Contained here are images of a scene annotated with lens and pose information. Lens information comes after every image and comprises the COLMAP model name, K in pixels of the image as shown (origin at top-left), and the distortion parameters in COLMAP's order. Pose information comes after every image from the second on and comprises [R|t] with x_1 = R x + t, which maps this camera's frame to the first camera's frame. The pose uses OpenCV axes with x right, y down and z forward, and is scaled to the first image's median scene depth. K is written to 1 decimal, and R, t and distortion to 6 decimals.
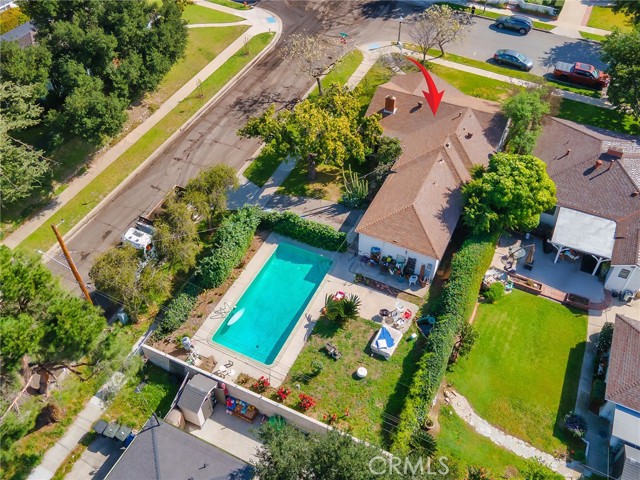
lens RADIAL K [[569.5, 0, 321.8], [0, 569.5, 221.2], [0, 0, 1]] dist [0.051383, -0.002621]
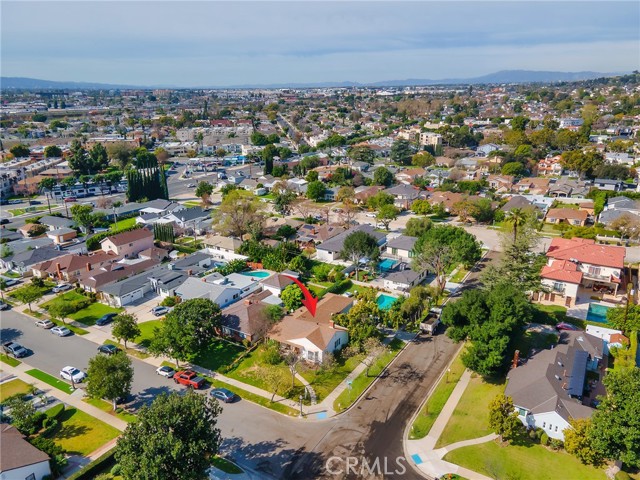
lens RADIAL K [[468.0, 0, 320.0], [0, 468.0, 240.0], [0, 0, 1]] dist [0.052059, 0.001414]
pose [[-0.994697, -0.028505, 0.098821, 0.011248], [0.074393, 0.464069, 0.882670, -1.849430], [-0.071021, 0.885340, -0.459487, 1.545084]]
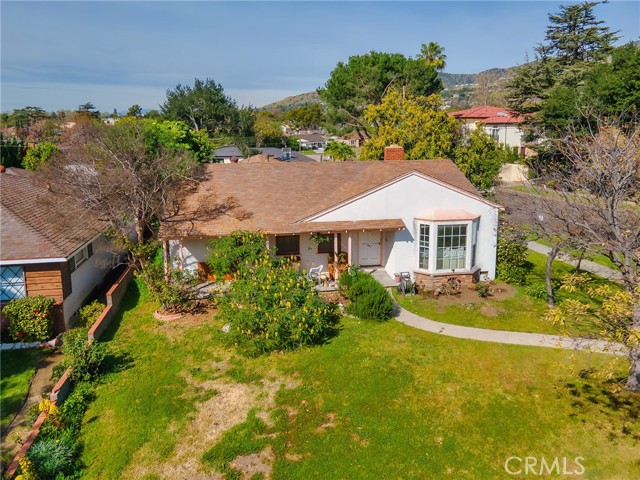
lens RADIAL K [[468.0, 0, 320.0], [0, 468.0, 240.0], [0, 0, 1]] dist [0.052059, 0.001414]
pose [[-0.824646, 0.138590, -0.548408, 0.449770], [-0.381662, 0.579237, 0.720290, -0.475449], [0.417484, 0.803291, -0.424771, 1.262359]]
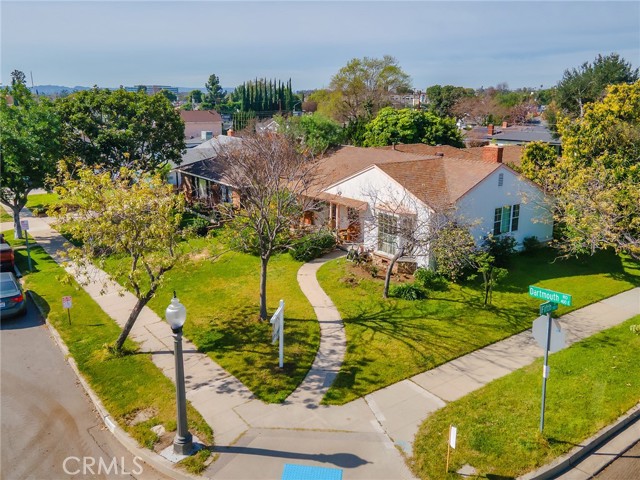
lens RADIAL K [[468.0, 0, 320.0], [0, 468.0, 240.0], [0, 0, 1]] dist [0.052059, 0.001414]
pose [[-0.869136, -0.115147, 0.480982, 0.041550], [0.350185, 0.543473, 0.762894, -0.609994], [-0.349246, 0.831491, -0.432029, 1.367378]]
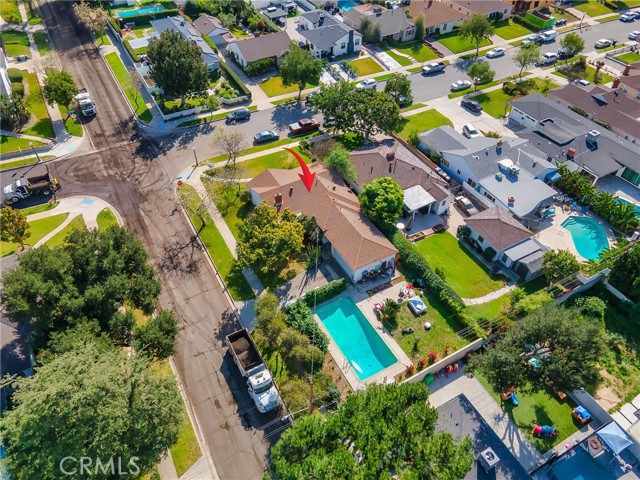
lens RADIAL K [[468.0, 0, 320.0], [0, 468.0, 240.0], [0, 0, 1]] dist [0.052059, 0.001414]
pose [[0.580371, -0.579334, 0.572312, -0.595476], [0.575461, 0.789024, 0.215141, -0.331340], [-0.576207, 0.204481, 0.791311, -0.004488]]
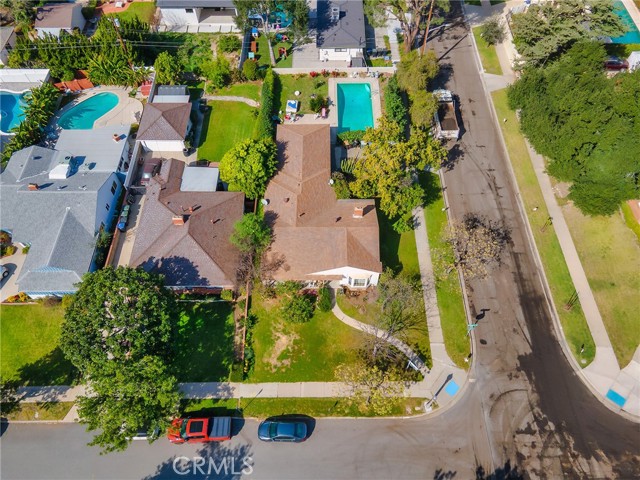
lens RADIAL K [[468.0, 0, 320.0], [0, 468.0, 240.0], [0, 0, 1]] dist [0.052059, 0.001414]
pose [[-0.902597, 0.370743, -0.218788, 0.437961], [-0.290779, -0.150296, 0.944912, -1.136374], [0.317436, 0.916494, 0.243461, 0.823428]]
